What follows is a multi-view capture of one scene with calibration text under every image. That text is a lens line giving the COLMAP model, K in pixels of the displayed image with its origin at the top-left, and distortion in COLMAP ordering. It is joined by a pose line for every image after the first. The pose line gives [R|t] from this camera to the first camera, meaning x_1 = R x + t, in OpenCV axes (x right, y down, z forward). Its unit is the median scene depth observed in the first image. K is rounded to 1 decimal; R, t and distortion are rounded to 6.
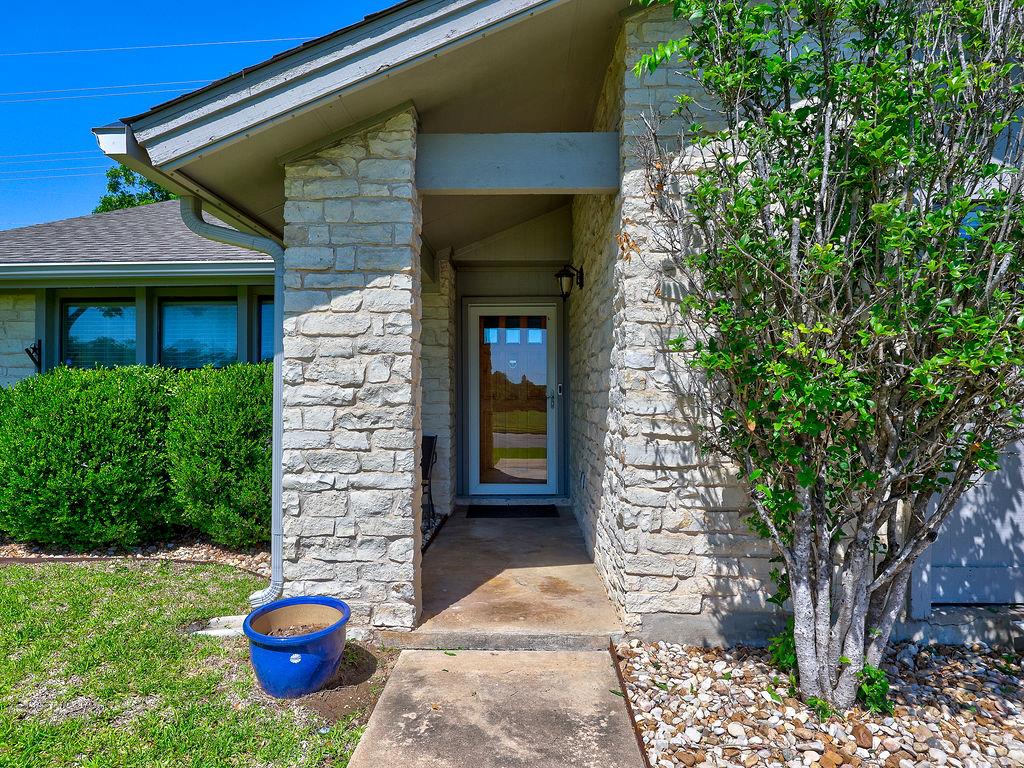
lens RADIAL K [[627.7, 0, 511.7], [0, 627.7, 390.1], [0, 0, 1]] dist [-0.006215, -0.002646]
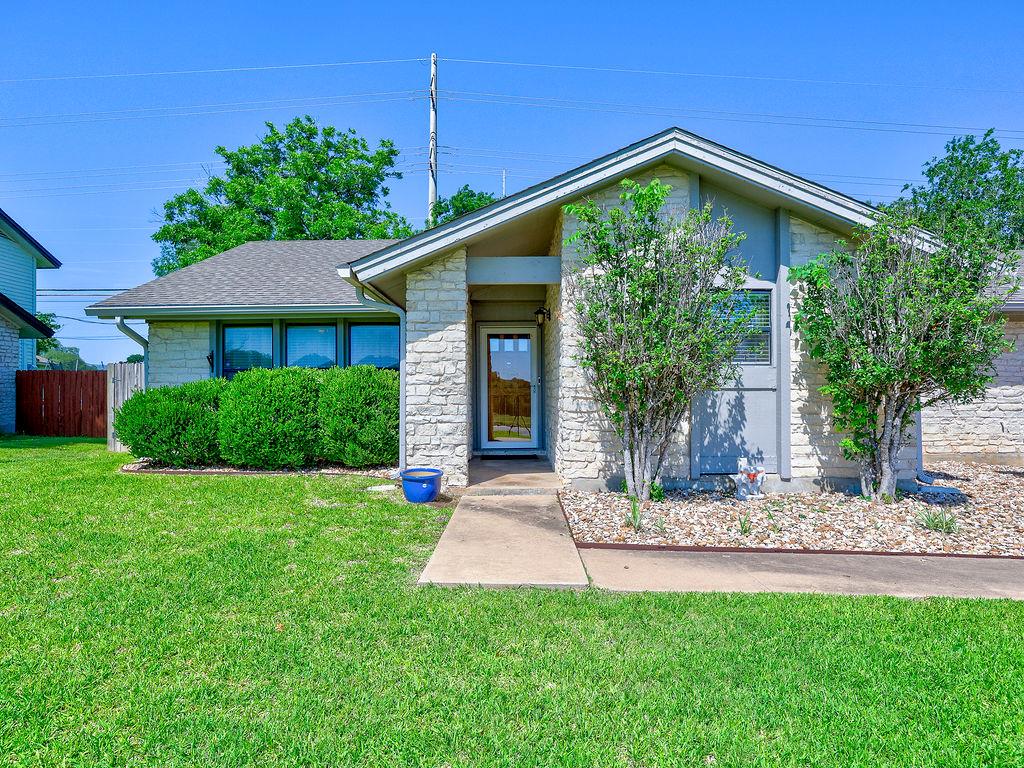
lens RADIAL K [[627.7, 0, 511.7], [0, 627.7, 390.1], [0, 0, 1]] dist [-0.006215, -0.002646]
pose [[0.999878, -0.004981, 0.014820, -0.031927], [0.004972, 0.999987, 0.000610, 0.044689], [-0.014823, -0.000536, 0.999890, -1.181240]]
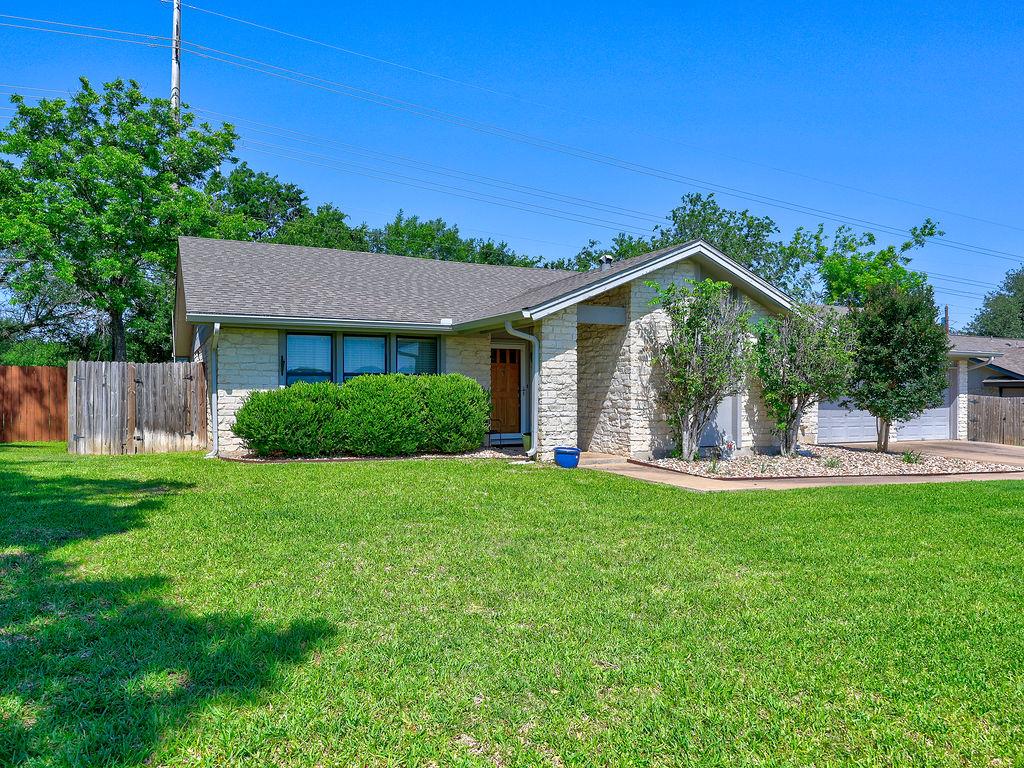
lens RADIAL K [[695.5, 0, 512.0], [0, 695.5, 384.0], [0, 0, 1]] dist [-0.006863, -0.002738]
pose [[0.888960, 0.007506, 0.457923, -2.100358], [-0.005431, 0.999968, -0.005849, 0.014082], [-0.457952, 0.002712, 0.888973, -2.038929]]
